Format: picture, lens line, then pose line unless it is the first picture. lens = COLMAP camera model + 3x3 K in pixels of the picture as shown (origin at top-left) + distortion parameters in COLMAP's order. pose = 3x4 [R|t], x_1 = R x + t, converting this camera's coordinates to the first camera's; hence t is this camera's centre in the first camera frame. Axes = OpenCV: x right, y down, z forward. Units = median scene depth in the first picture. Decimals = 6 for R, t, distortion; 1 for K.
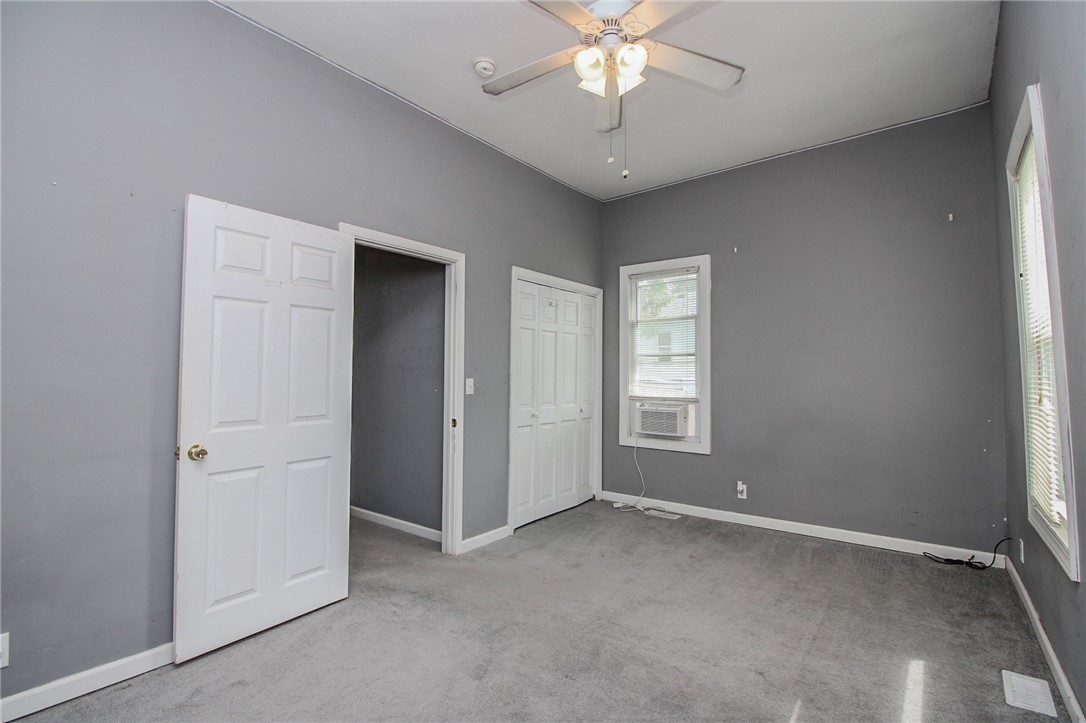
lens RADIAL K [[514.9, 0, 550.1], [0, 514.9, 355.6], [0, 0, 1]] dist [-0.014120, -0.002312]
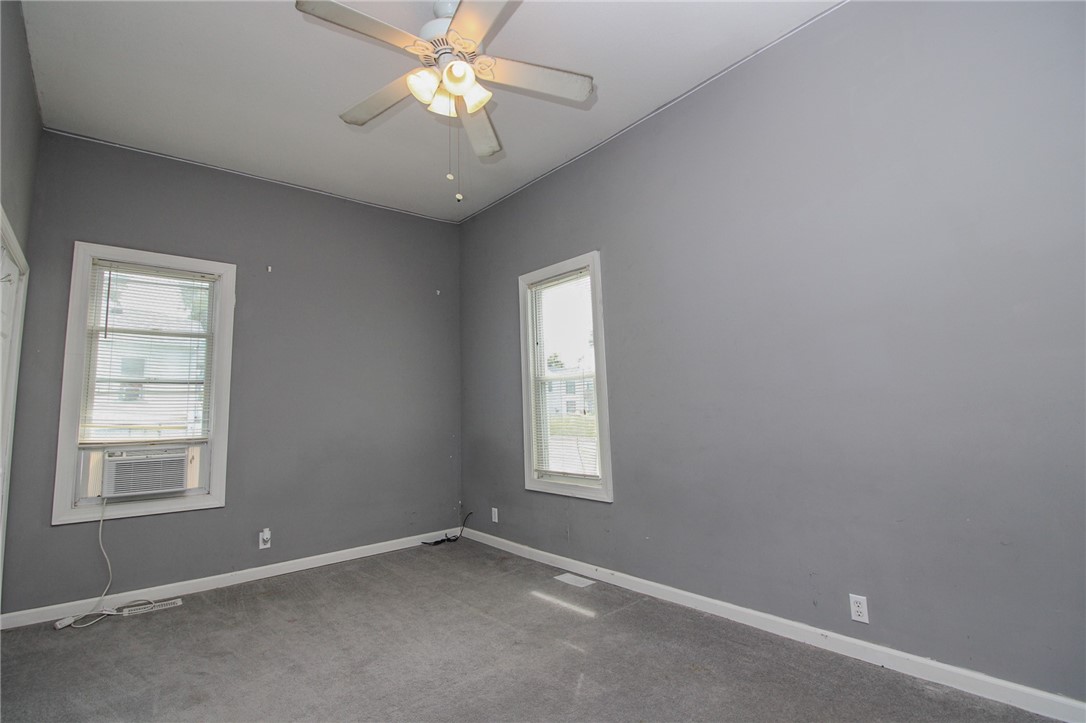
lens RADIAL K [[514.9, 0, 550.6], [0, 514.9, 357.9], [0, 0, 1]] dist [-0.014120, -0.002312]
pose [[0.173057, 0.090284, 0.980765, -0.435511], [-0.012397, 0.995910, -0.089491, 0.025231], [-0.984834, 0.003329, 0.173468, 0.363826]]
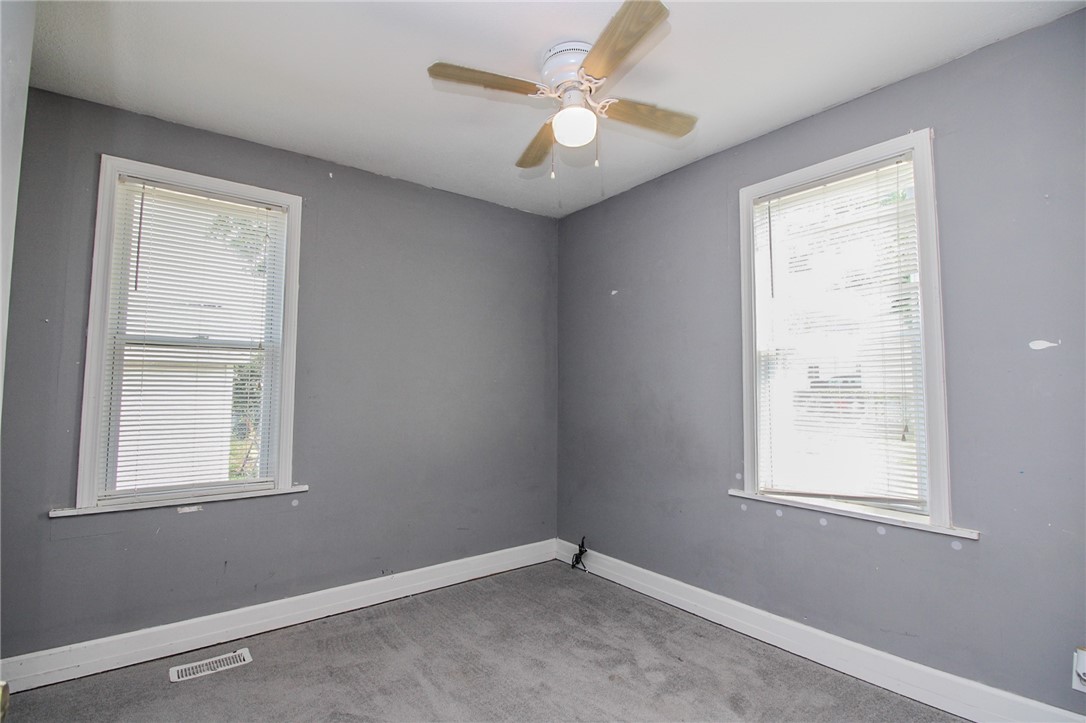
lens RADIAL K [[514.9, 0, 541.5], [0, 514.9, 358.2], [0, 0, 1]] dist [-0.014120, -0.002312]
pose [[0.215569, 0.069868, 0.973986, -0.263033], [-0.032264, 0.997402, -0.064407, 0.044066], [-0.975955, -0.017540, 0.217263, 0.585107]]
